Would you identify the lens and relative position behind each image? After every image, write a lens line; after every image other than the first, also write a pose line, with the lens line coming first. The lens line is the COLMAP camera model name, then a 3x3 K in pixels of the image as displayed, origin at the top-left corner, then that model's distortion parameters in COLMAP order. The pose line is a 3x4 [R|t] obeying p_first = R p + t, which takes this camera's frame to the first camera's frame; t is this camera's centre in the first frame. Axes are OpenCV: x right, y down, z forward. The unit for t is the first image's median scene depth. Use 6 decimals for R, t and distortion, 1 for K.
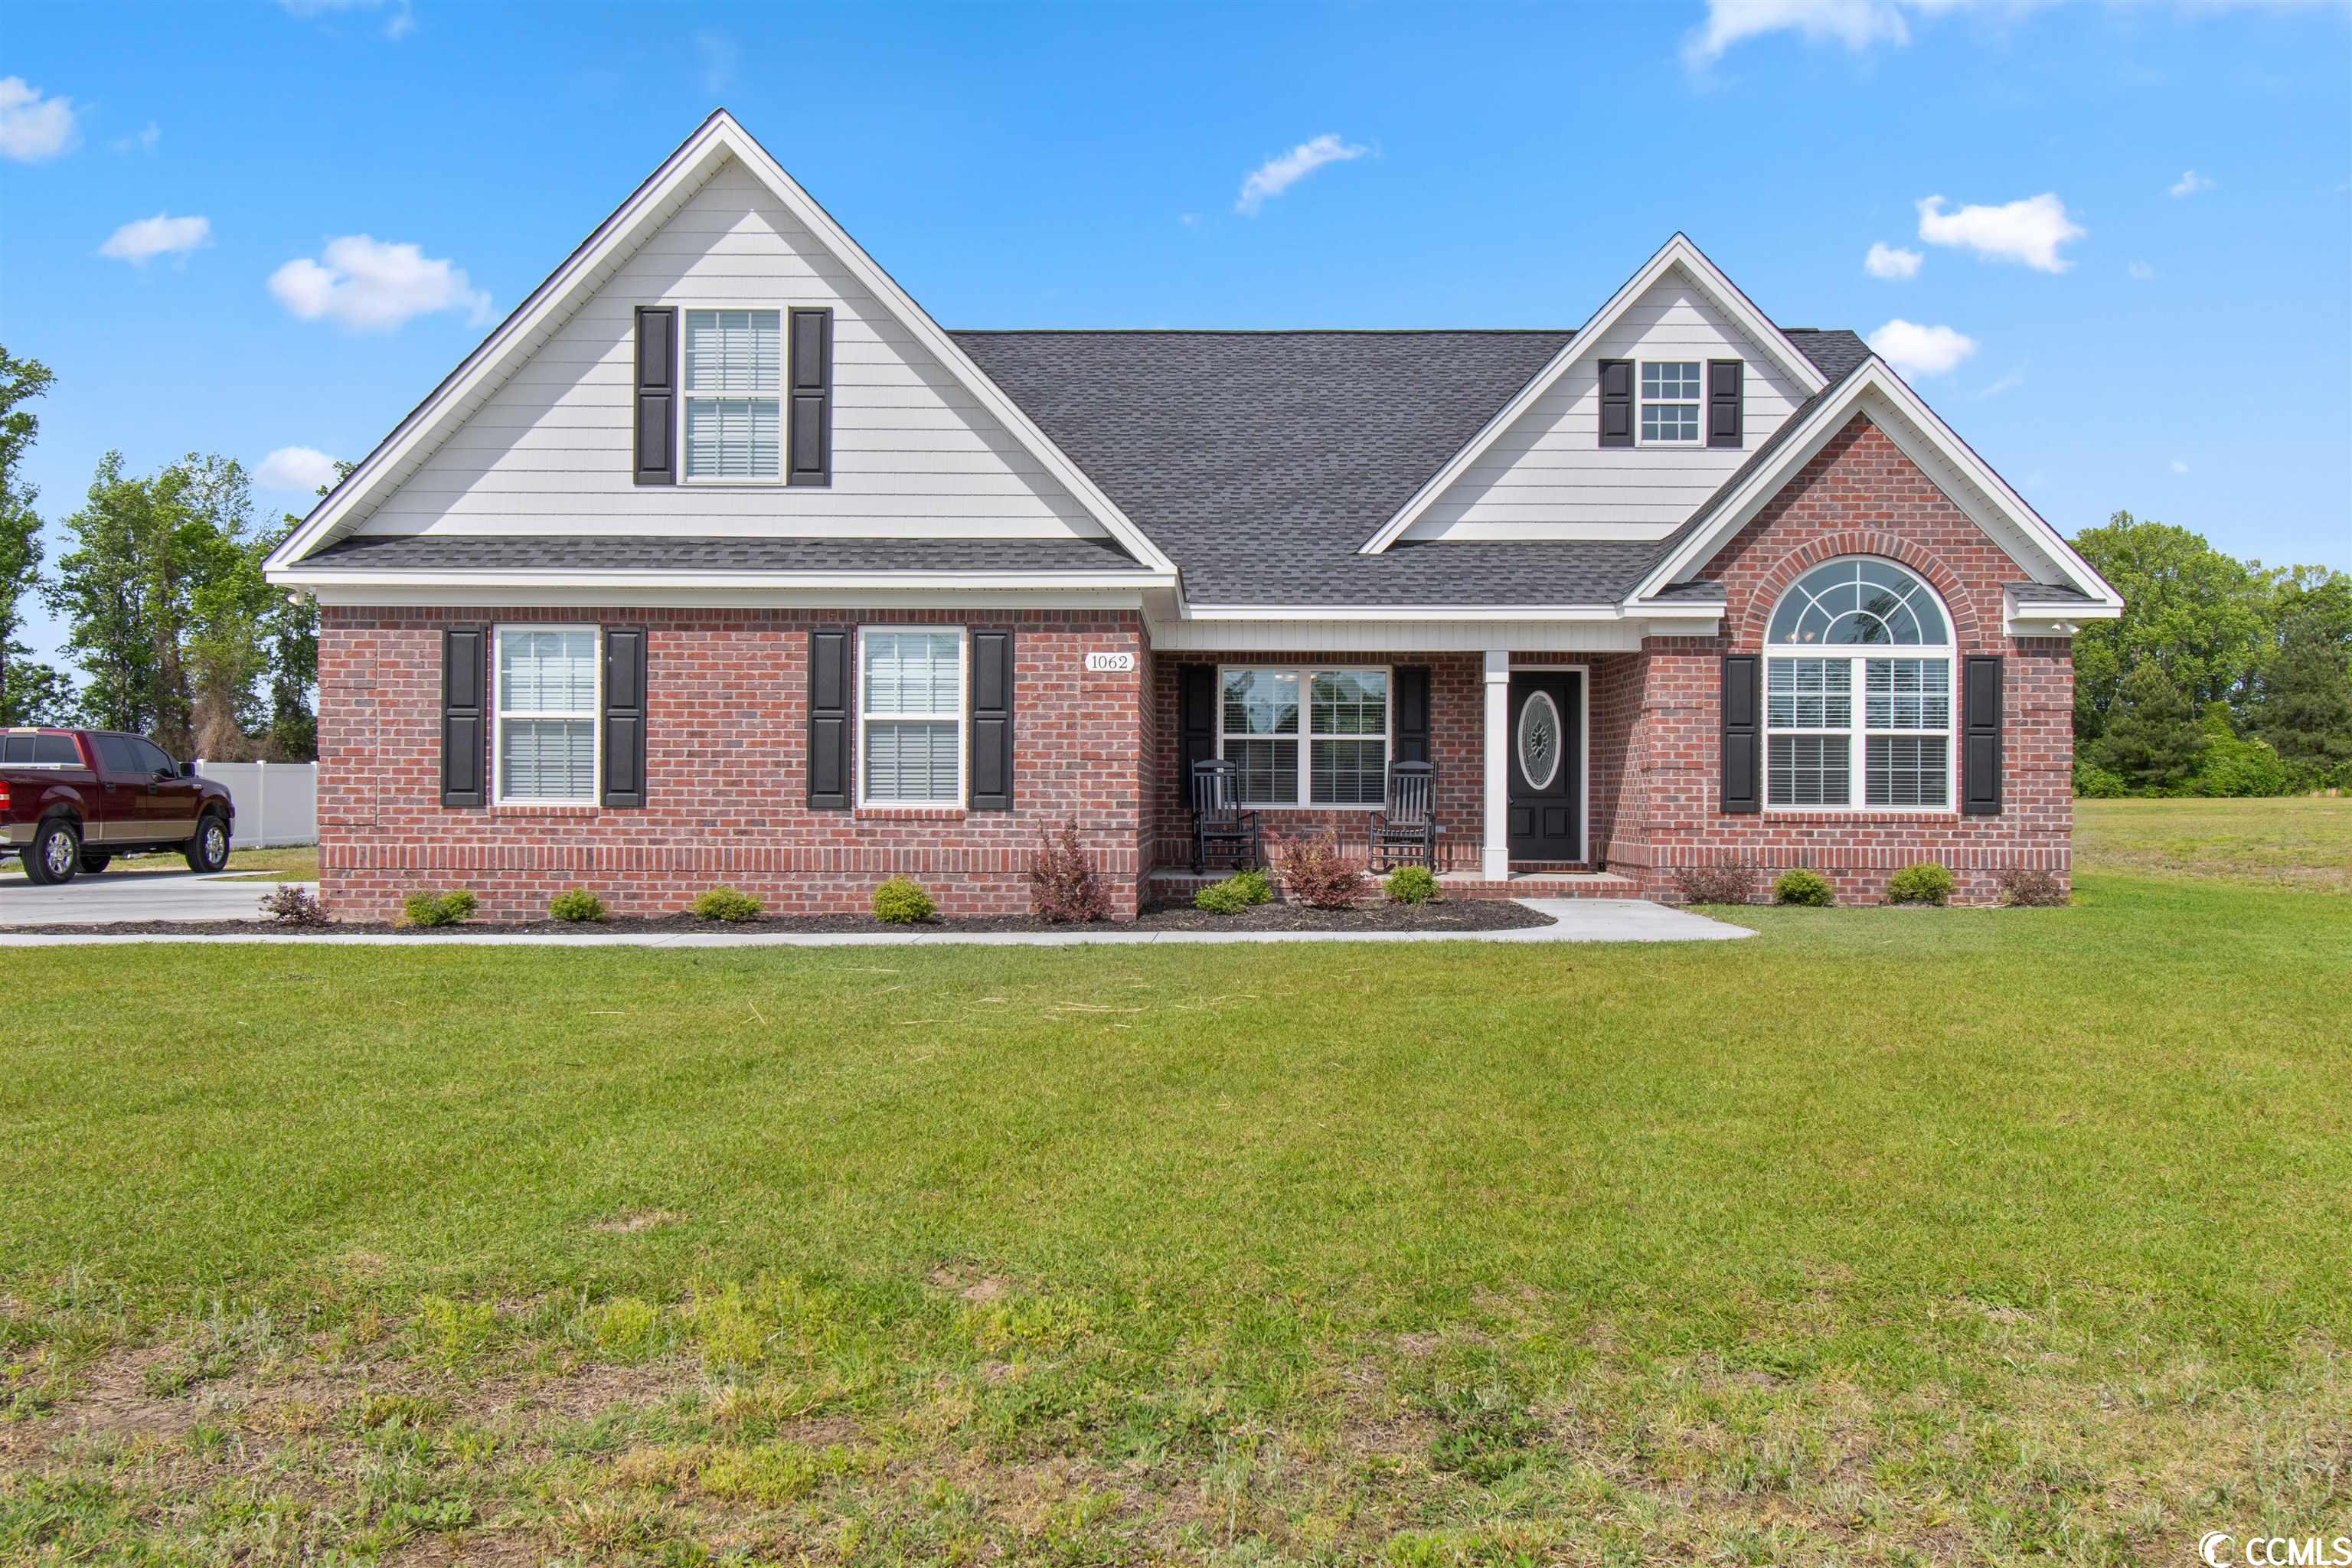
lens RADIAL K [[1951.0, 0, 1177.9], [0, 1951.0, 792.3], [0, 0, 1]] dist [0.008007, -0.009600]
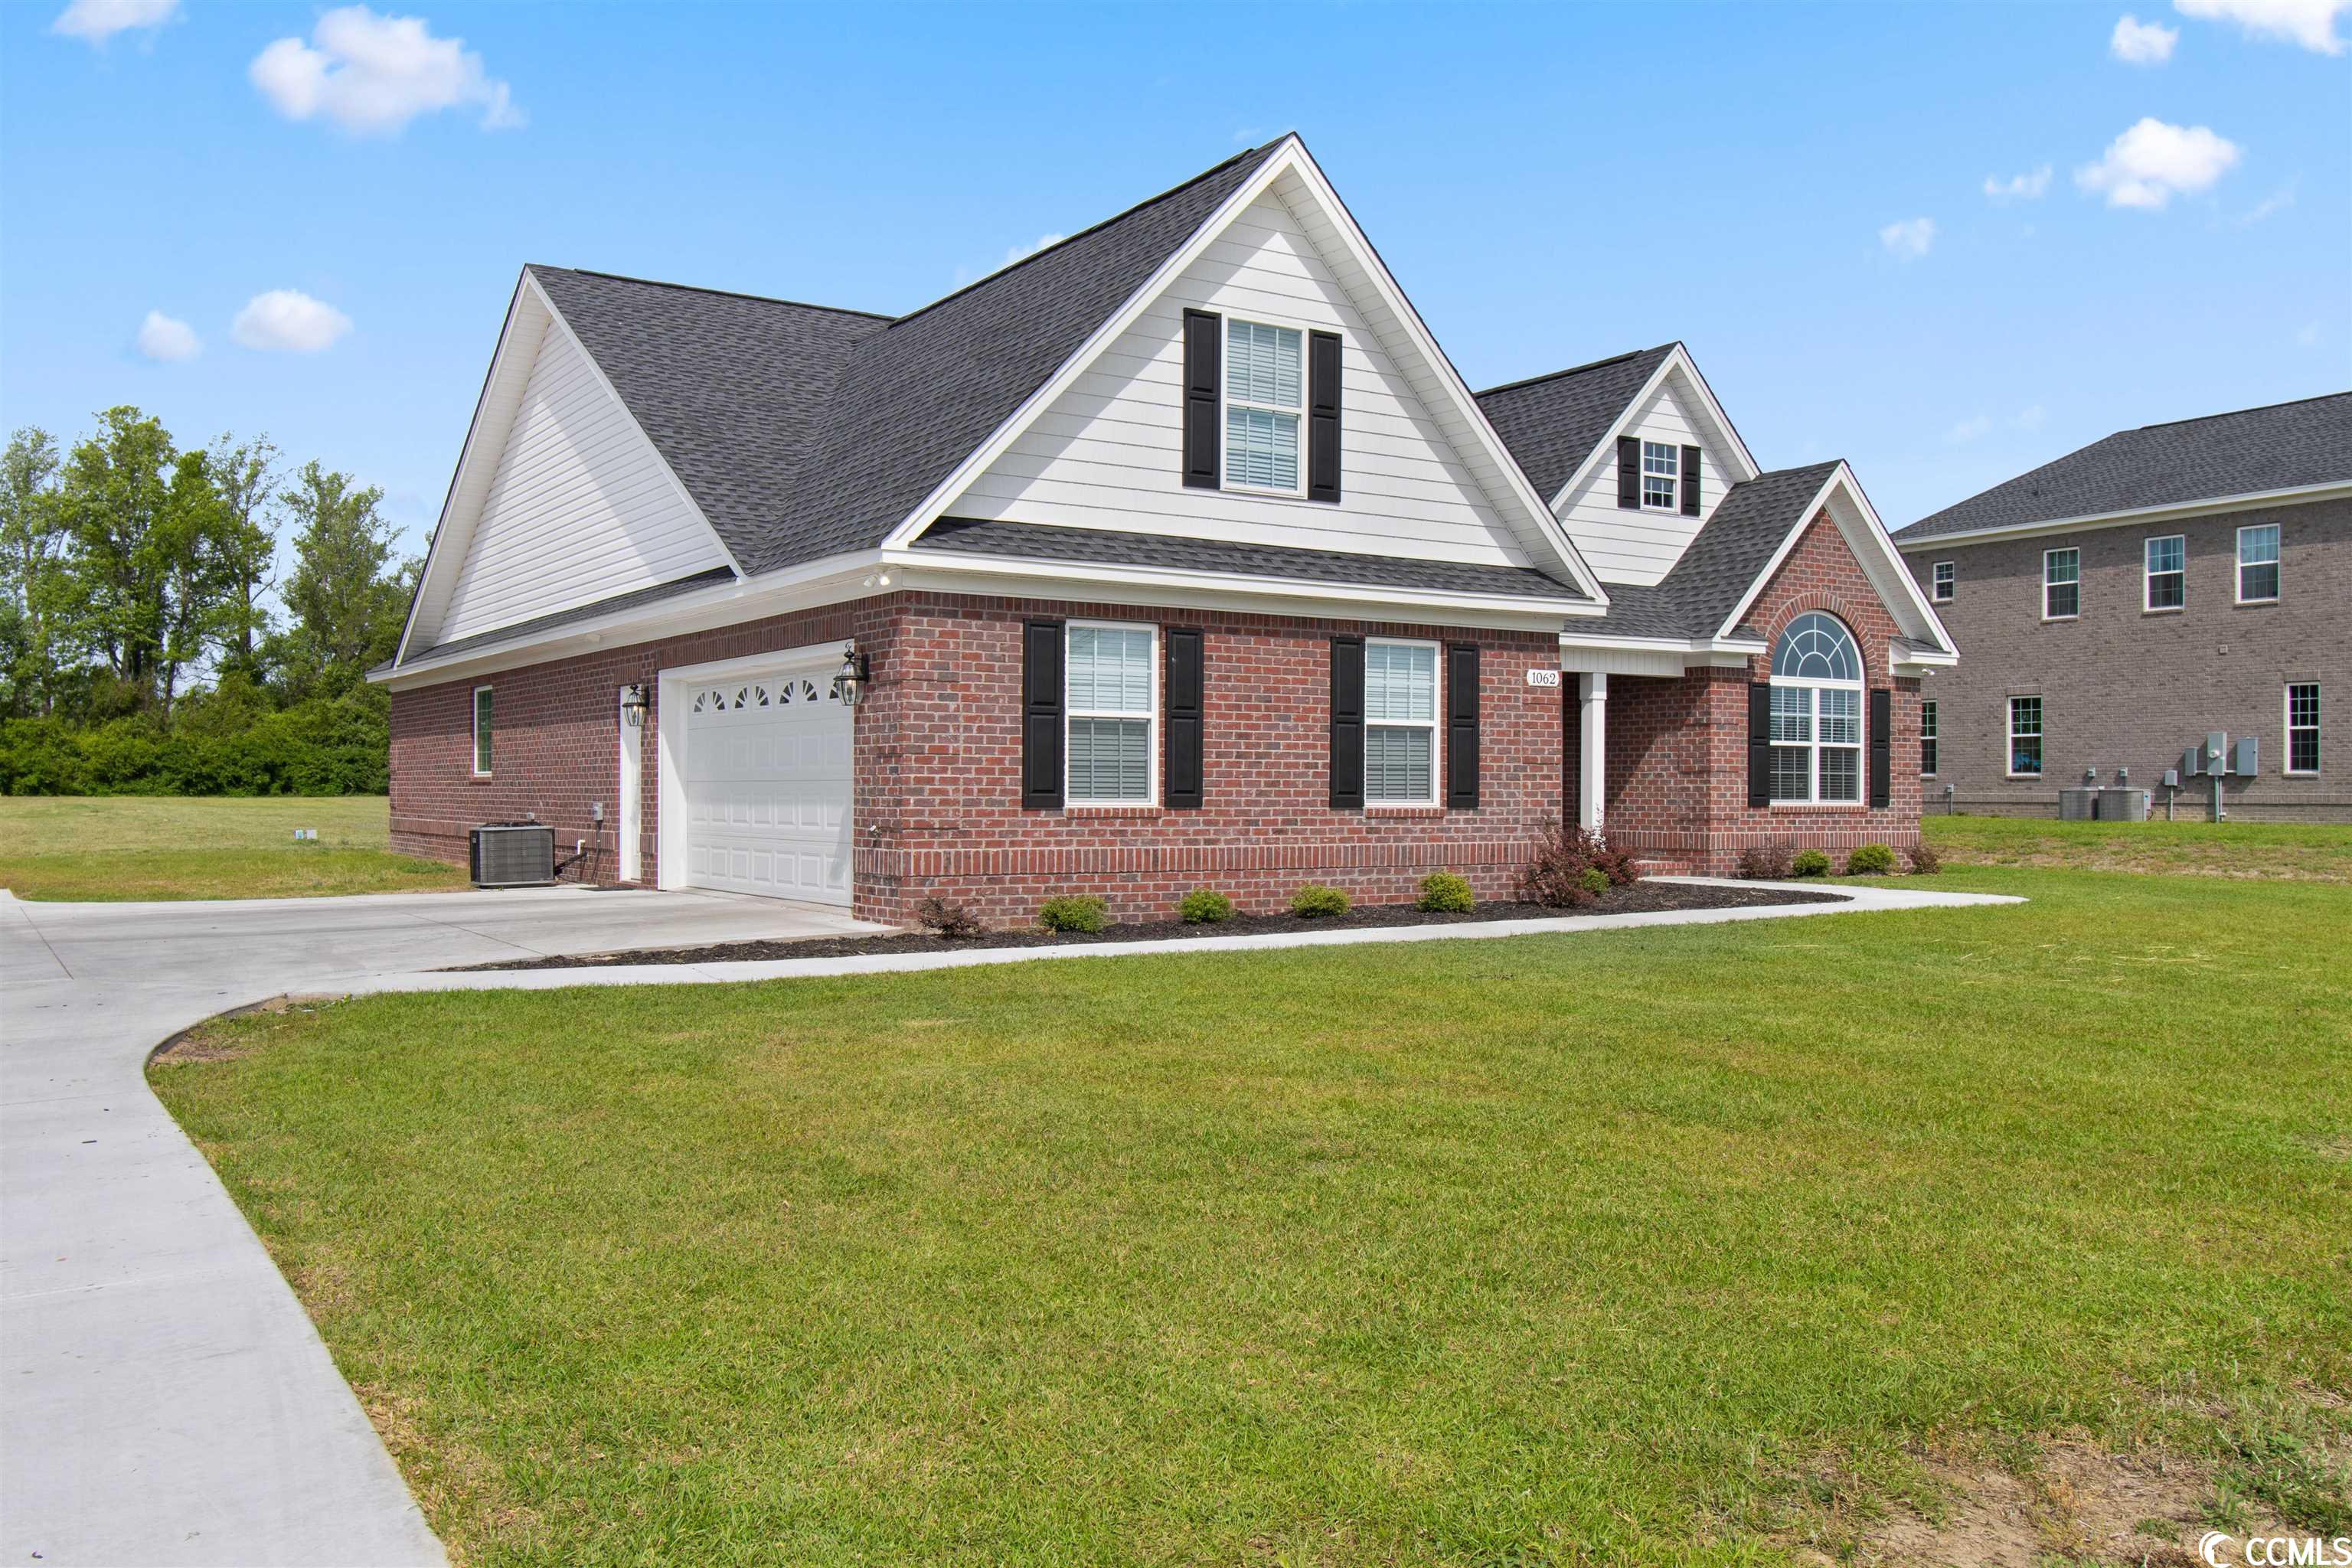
lens RADIAL K [[1951.0, 0, 1179.9], [0, 1951.0, 792.6], [0, 0, 1]] dist [0.008007, -0.009600]
pose [[0.828920, -0.001515, 0.559365, -0.744319], [-0.002013, 0.999982, 0.005691, -0.005166], [-0.559363, -0.005843, 0.828902, 0.150398]]
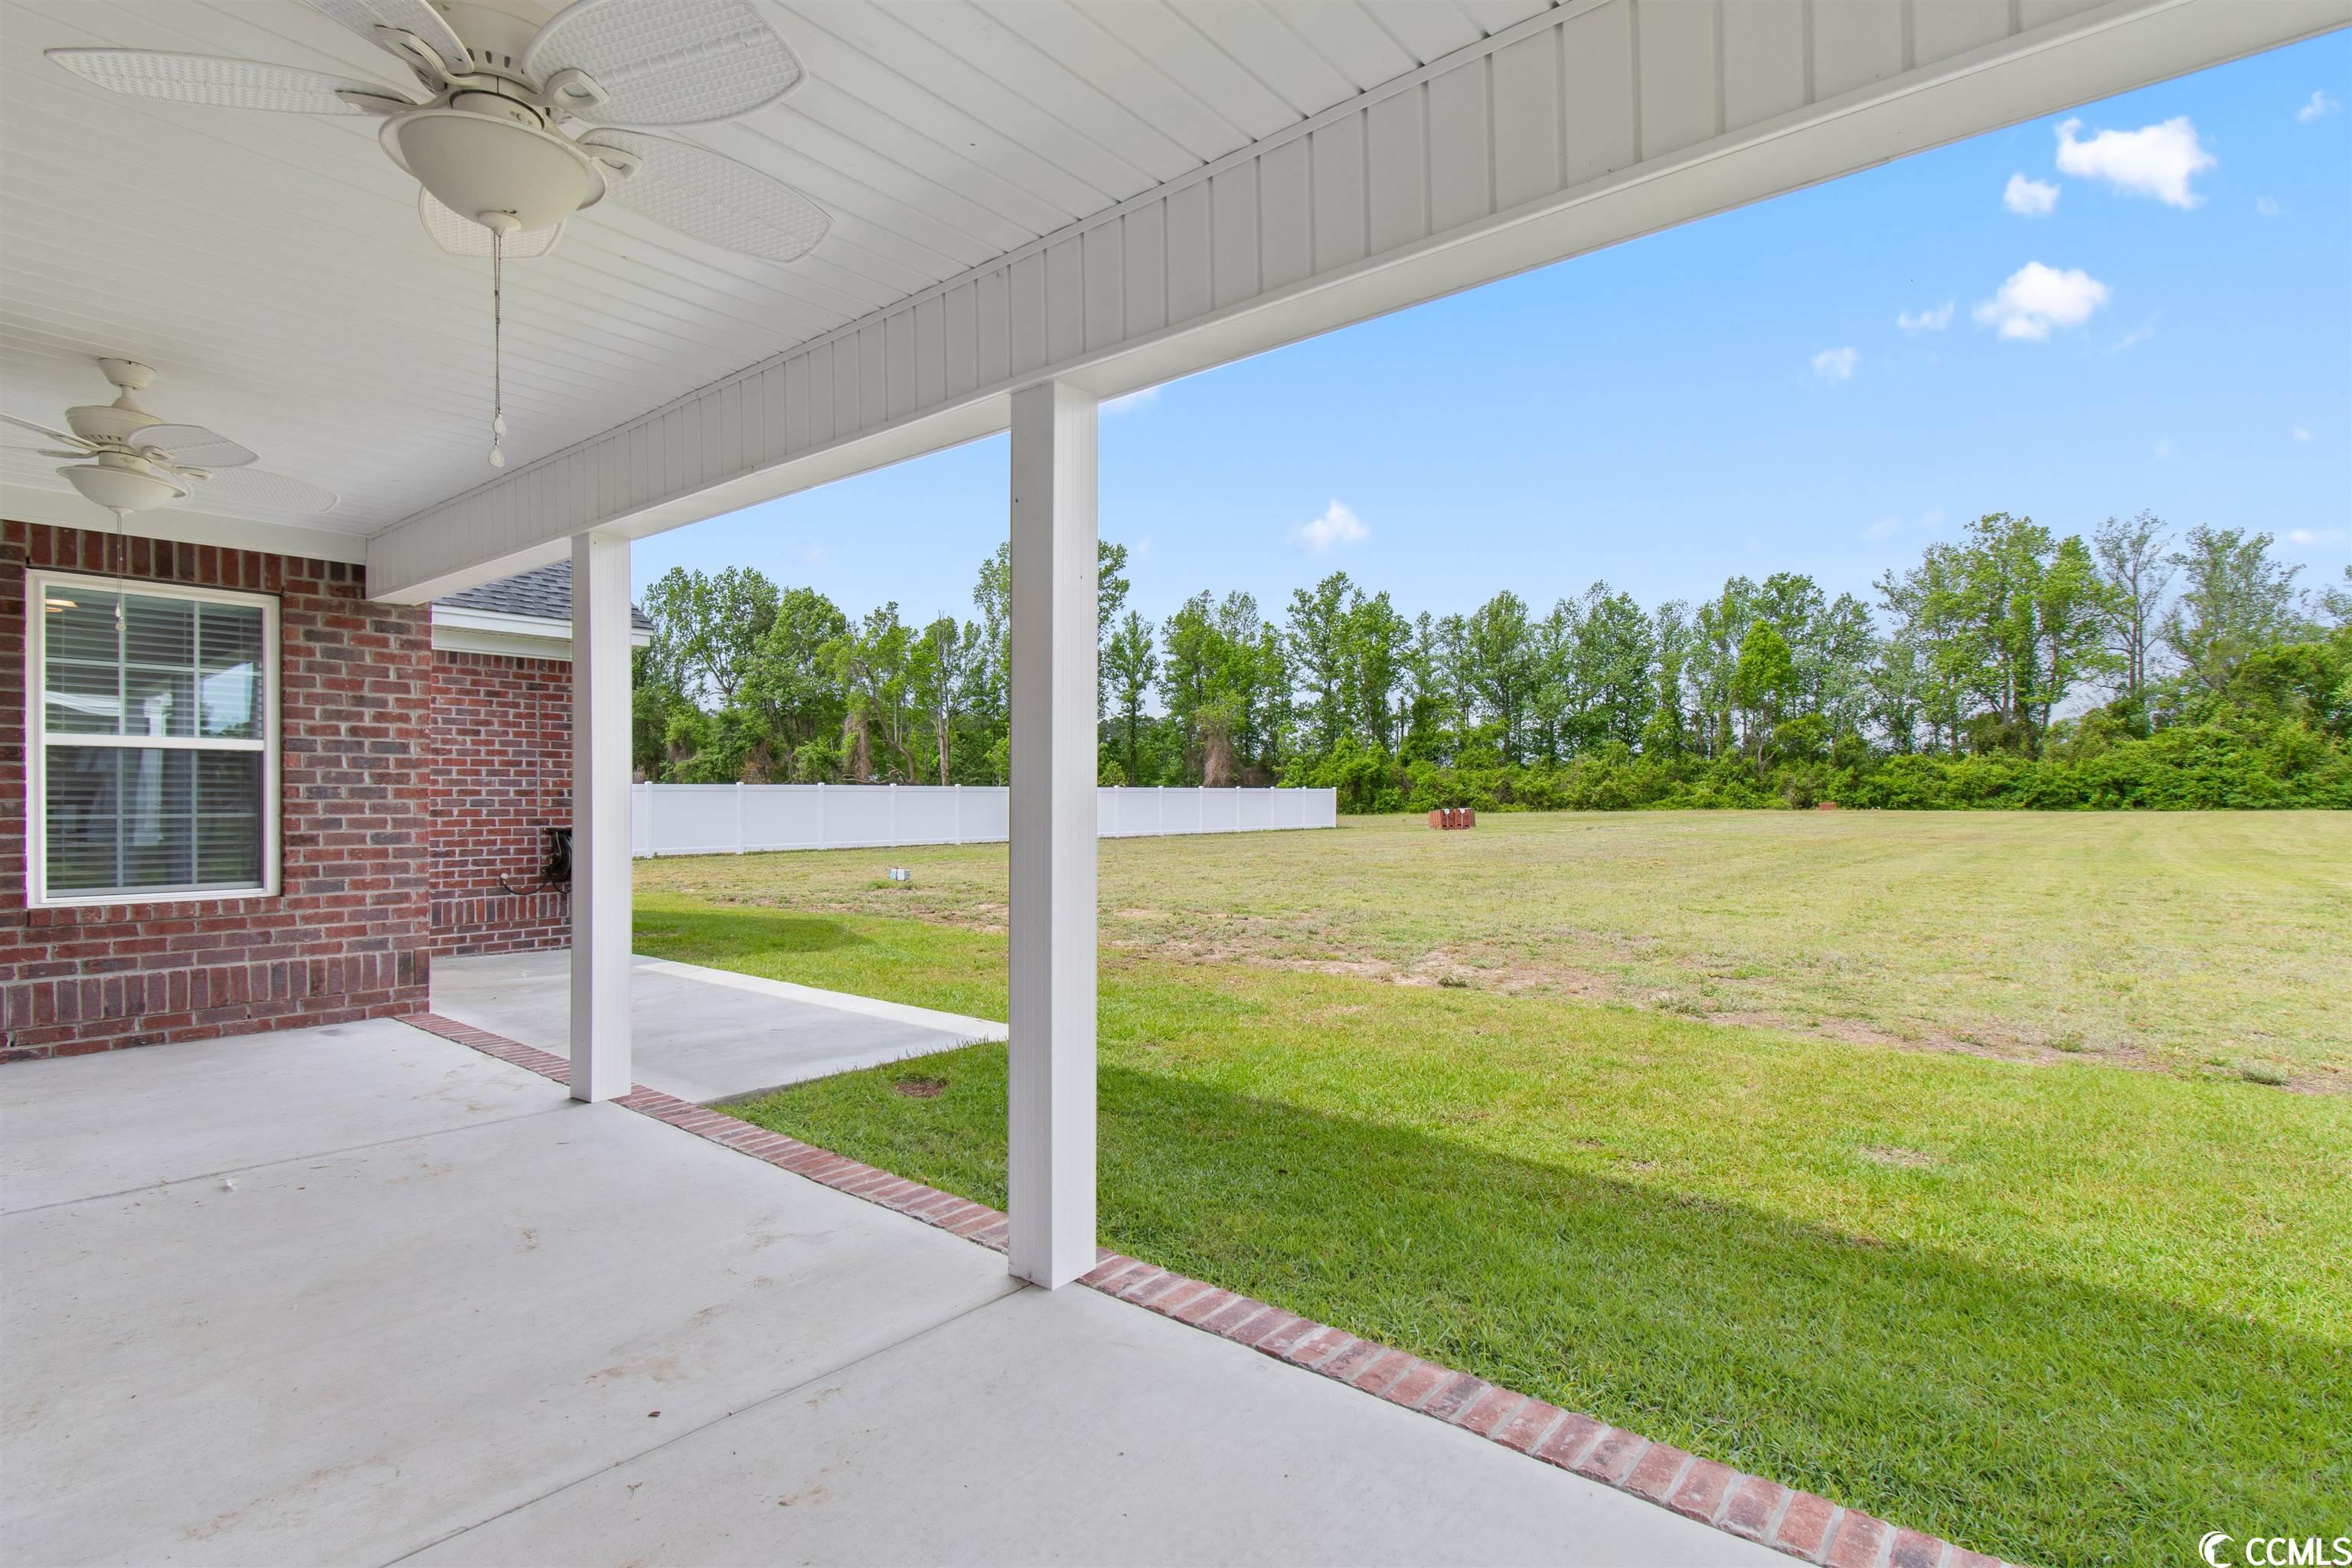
lens RADIAL K [[1137.0, 0, 1171.5], [0, 1137.0, 801.6], [0, 0, 1]] dist [-0.005834, 0.000493]
pose [[0.783456, -0.001319, -0.621445, 0.471779], [0.003789, 0.999989, 0.002655, -0.013158], [0.621435, -0.004435, 0.783453, 1.662654]]
